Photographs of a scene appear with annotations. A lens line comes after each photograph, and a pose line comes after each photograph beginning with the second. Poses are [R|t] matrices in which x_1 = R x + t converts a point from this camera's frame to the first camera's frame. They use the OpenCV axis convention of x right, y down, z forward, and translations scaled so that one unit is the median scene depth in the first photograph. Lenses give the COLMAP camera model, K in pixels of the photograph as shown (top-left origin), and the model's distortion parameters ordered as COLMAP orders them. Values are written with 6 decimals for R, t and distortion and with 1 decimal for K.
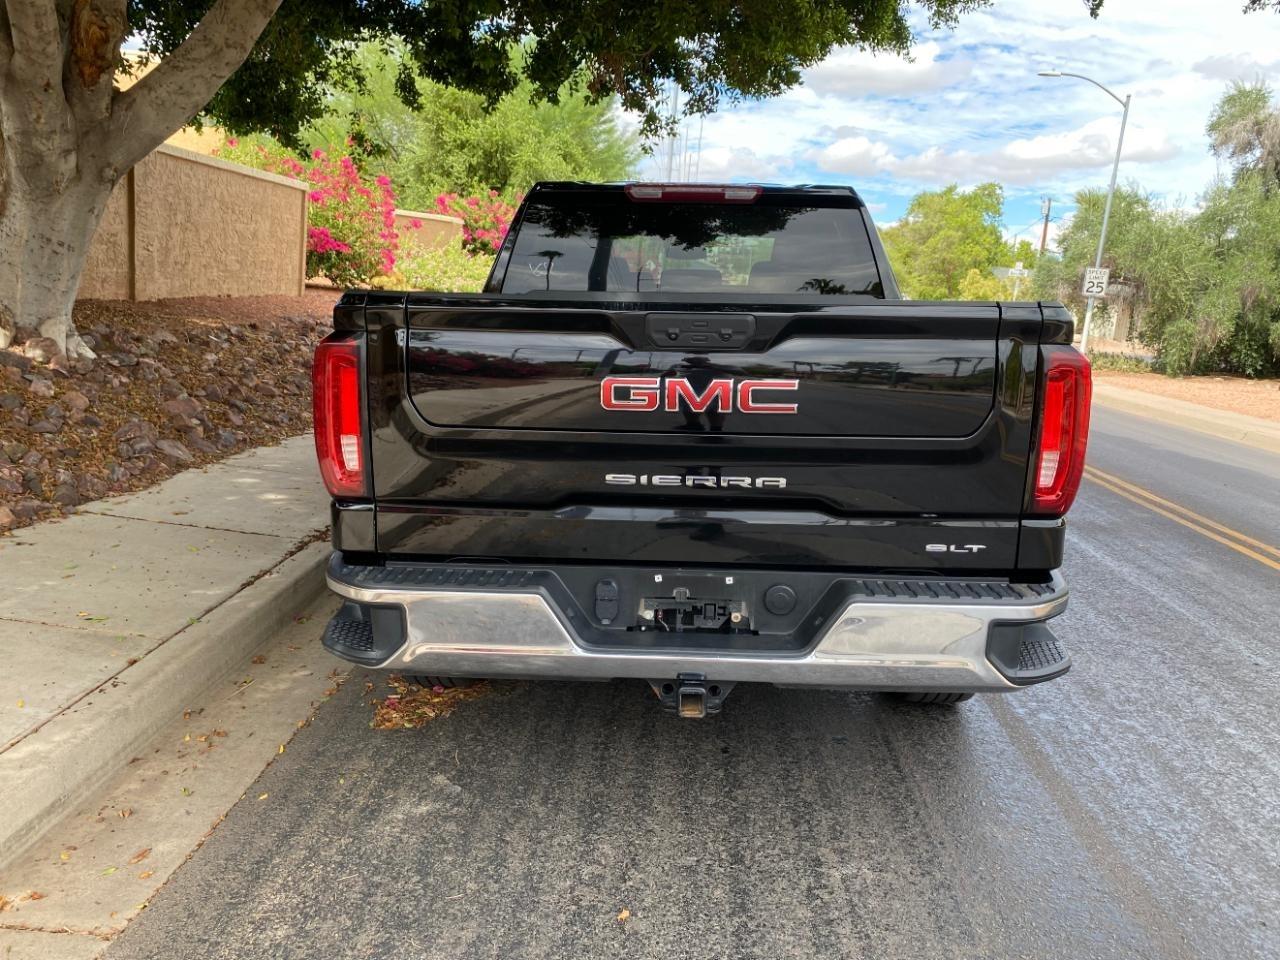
lens RADIAL K [[983.3, 0, 646.3], [0, 983.3, 479.6], [0, 0, 1]] dist [0.014253, -0.007238]
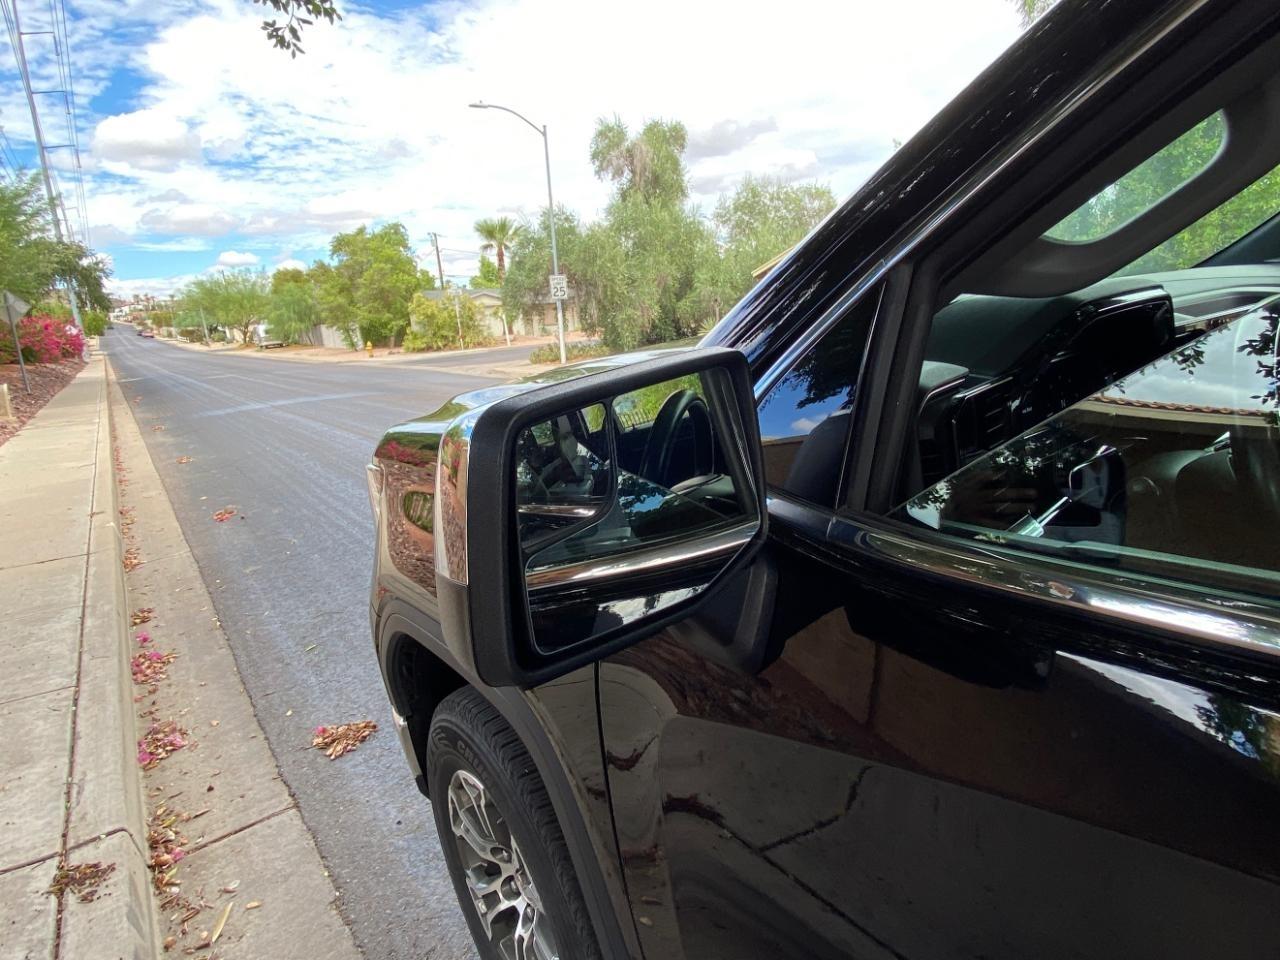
lens RADIAL K [[748.8, 0, 640.0], [0, 748.8, 480.0], [0, 0, 1]] dist [0.046269, -0.055039]
pose [[0.783862, -0.260088, 0.563840, -0.269908], [0.245466, 0.963878, 0.103366, -0.299934], [-0.570357, 0.057379, 0.819390, 1.438829]]
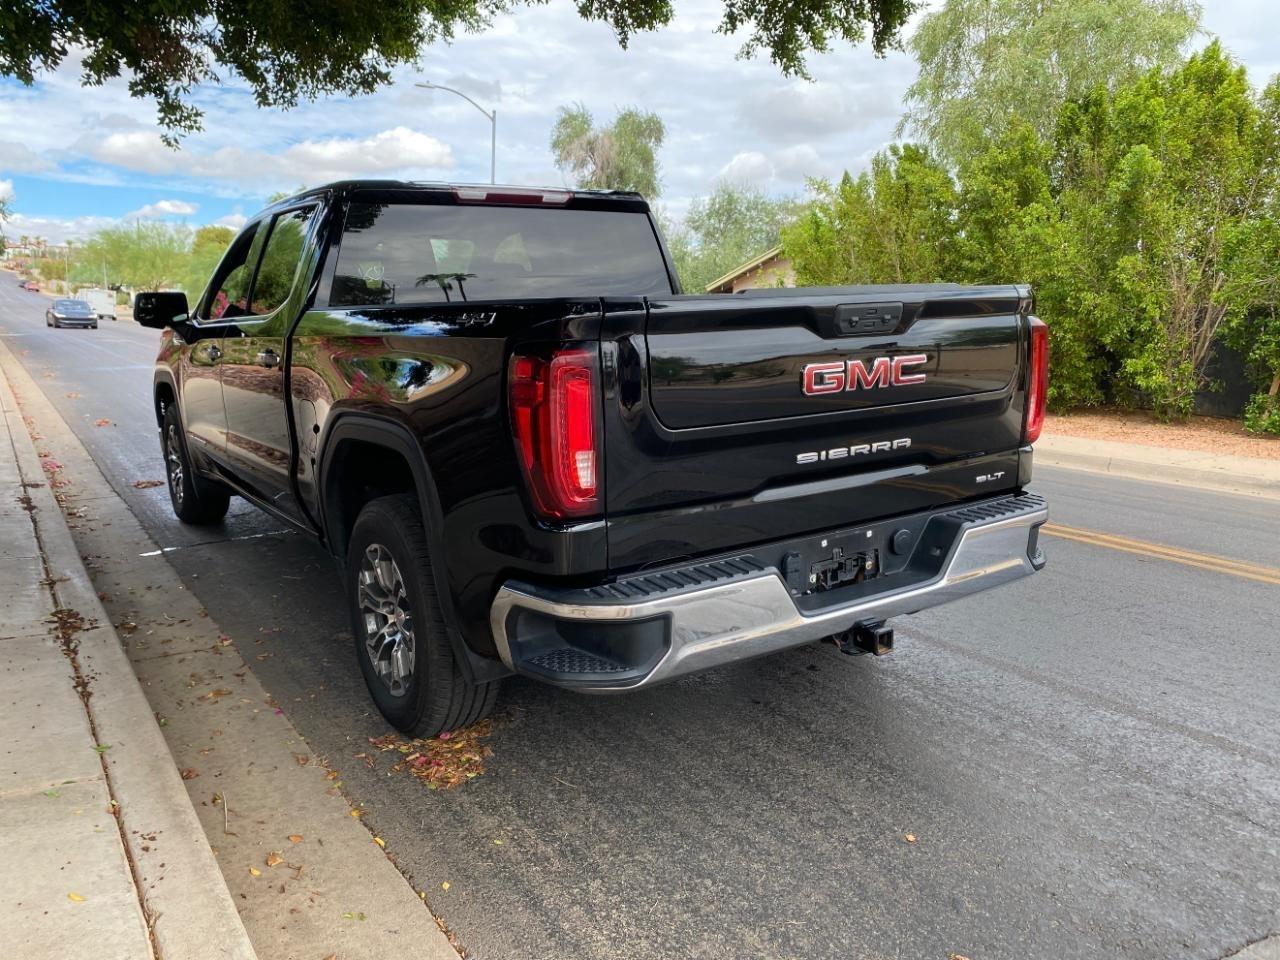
lens RADIAL K [[985.9, 0, 641.8], [0, 985.9, 476.5], [0, 0, 1]] dist [0.006820, 0.002543]
pose [[0.807161, -0.143228, 0.572693, -0.464653], [0.146201, 0.988399, 0.041137, -0.029718], [-0.571942, 0.050524, 0.818737, 0.115360]]
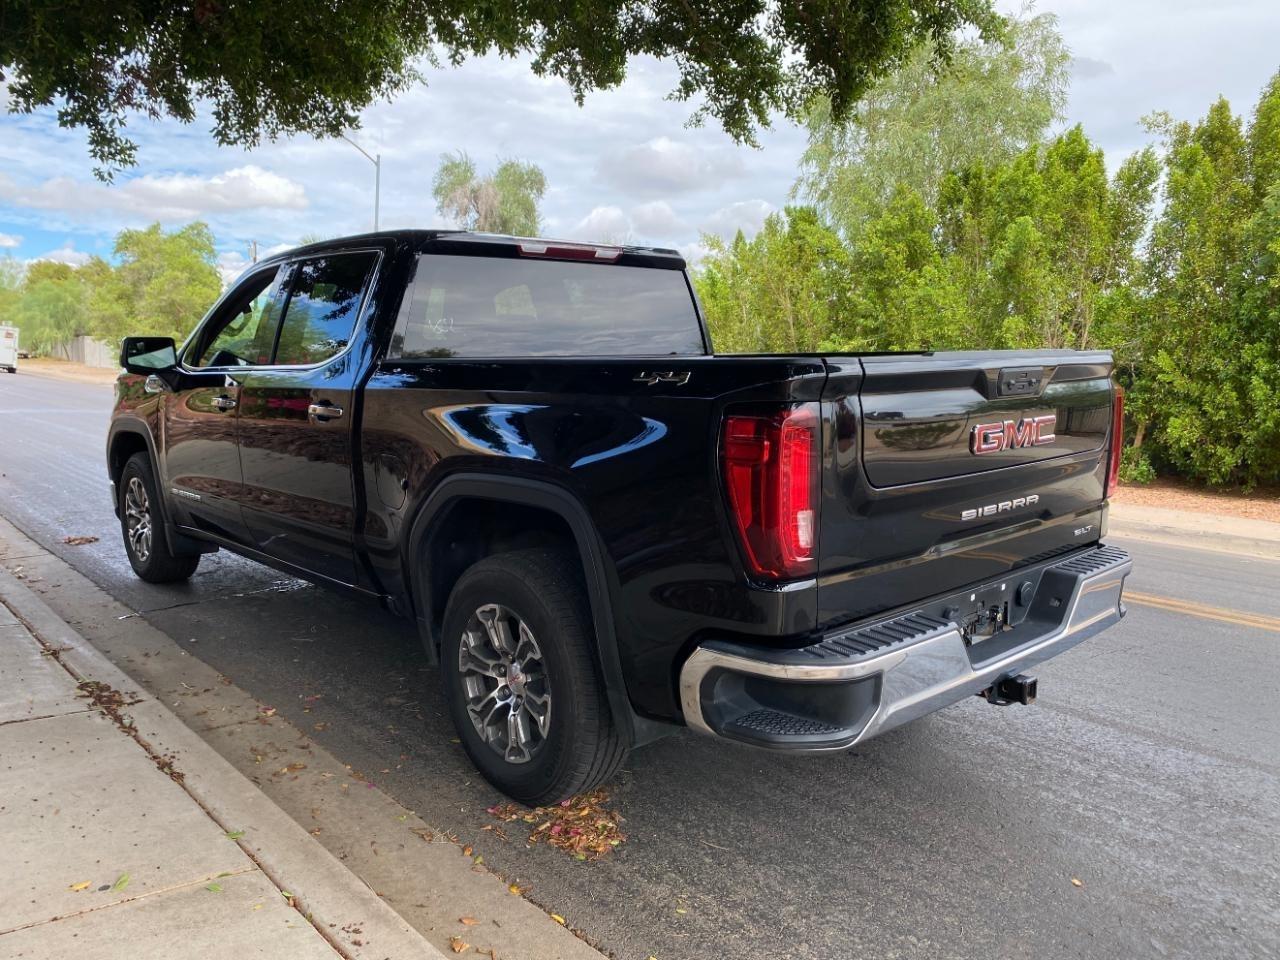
lens RADIAL K [[983.3, 0, 646.3], [0, 983.3, 479.6], [0, 0, 1]] dist [0.014253, -0.007238]
pose [[0.714692, -0.117974, 0.689418, -0.616172], [0.145883, 0.989137, 0.018031, -0.065946], [-0.684056, 0.087688, 0.724139, 0.241928]]
